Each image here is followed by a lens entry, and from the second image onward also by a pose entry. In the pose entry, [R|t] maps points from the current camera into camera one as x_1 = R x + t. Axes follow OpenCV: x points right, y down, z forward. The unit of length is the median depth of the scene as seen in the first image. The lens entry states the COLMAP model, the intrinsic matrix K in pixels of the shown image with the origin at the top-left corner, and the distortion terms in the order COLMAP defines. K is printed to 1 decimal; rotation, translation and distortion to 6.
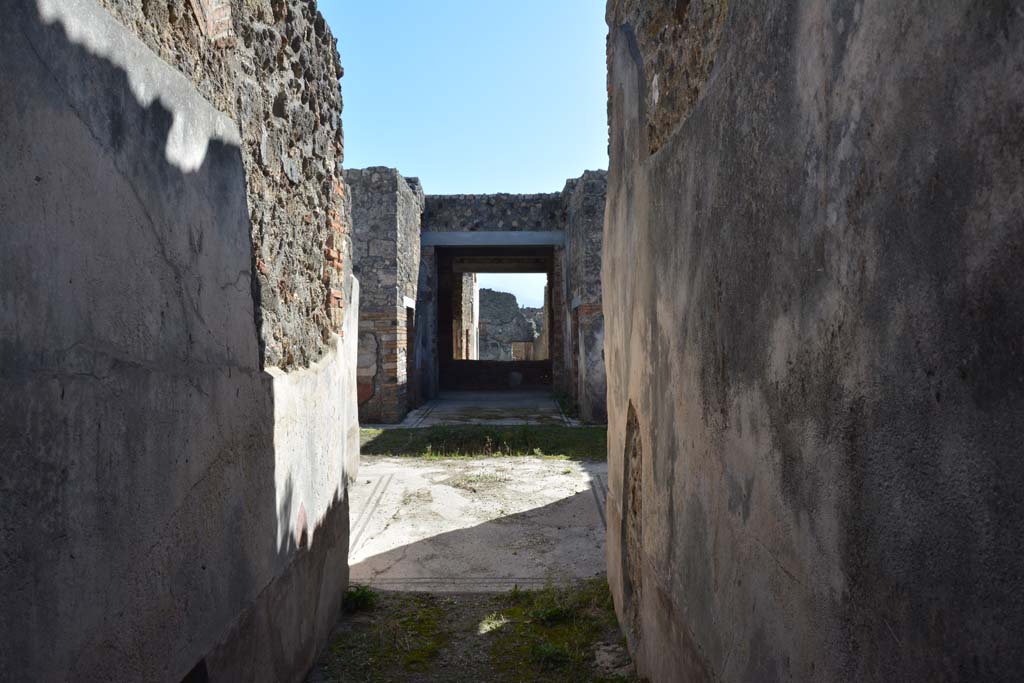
lens RADIAL K [[785.7, 0, 512.0], [0, 785.7, 341.5], [0, 0, 1]] dist [-0.062695, 0.002988]
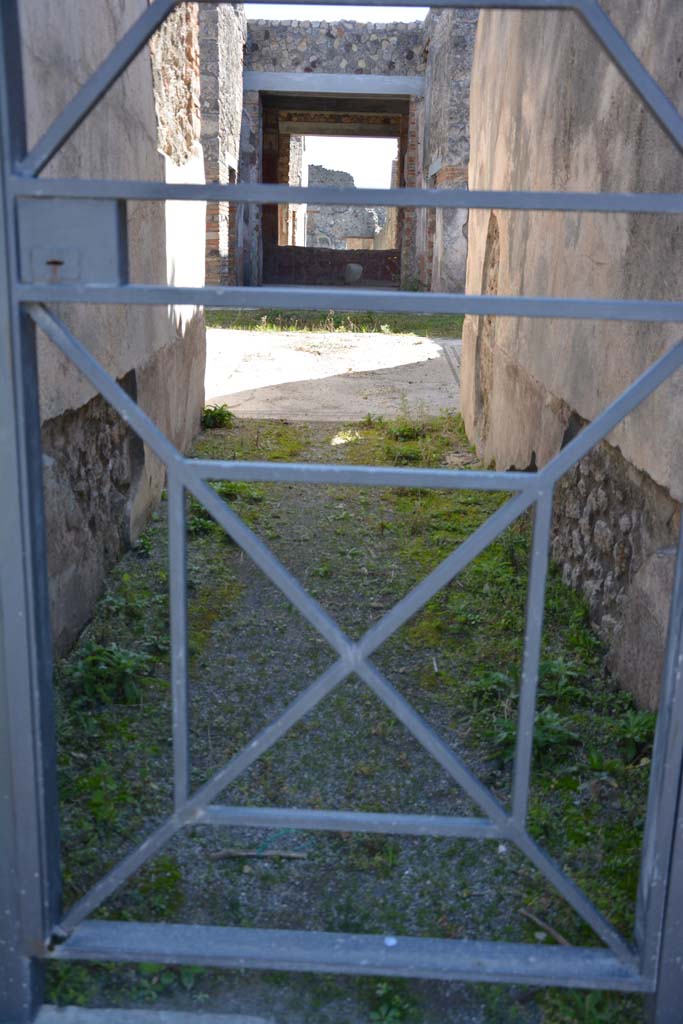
lens RADIAL K [[1015.2, 0, 345.2], [0, 1015.2, 499.8], [0, 0, 1]] dist [-0.077208, 0.345873]
pose [[0.999531, 0.028883, 0.010142, -0.013492], [-0.030472, 0.970369, 0.239700, 0.039316], [-0.002919, -0.239896, 0.970794, -0.115385]]
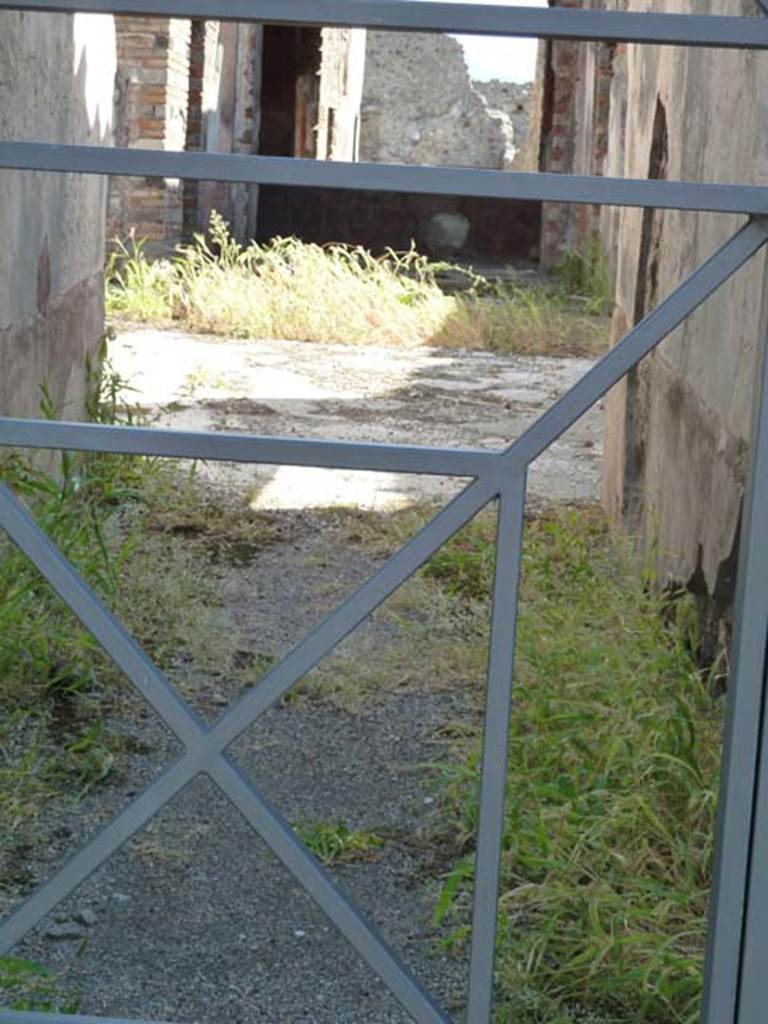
lens RADIAL K [[2173.6, 0, 384.0], [0, 2173.6, 512.0], [0, 0, 1]] dist [0.033746, 0.266544]
pose [[0.997763, 0.064113, -0.018938, 0.002943], [-0.060721, 0.987645, 0.144464, 0.045488], [0.027966, -0.142991, 0.989329, -0.152953]]
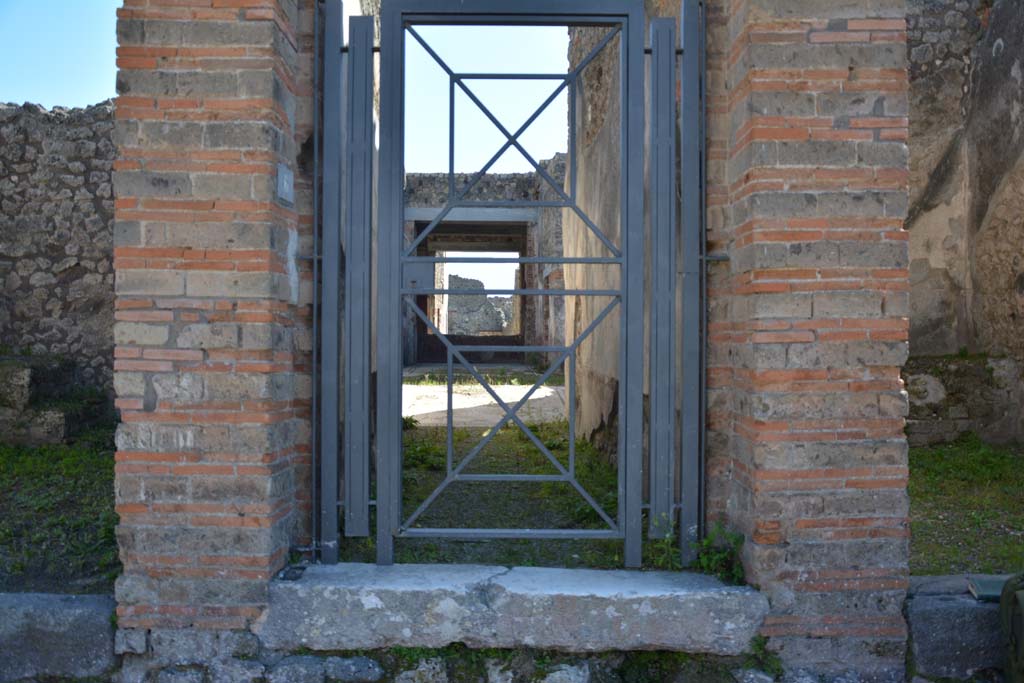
lens RADIAL K [[909.9, 0, 512.0], [0, 909.9, 341.5], [0, 0, 1]] dist [-0.004696, -0.000876]
pose [[0.999061, 0.008665, 0.042446, -0.023014], [-0.008396, 0.999944, -0.006501, 0.061919], [-0.042500, 0.006139, 0.999078, -0.301183]]
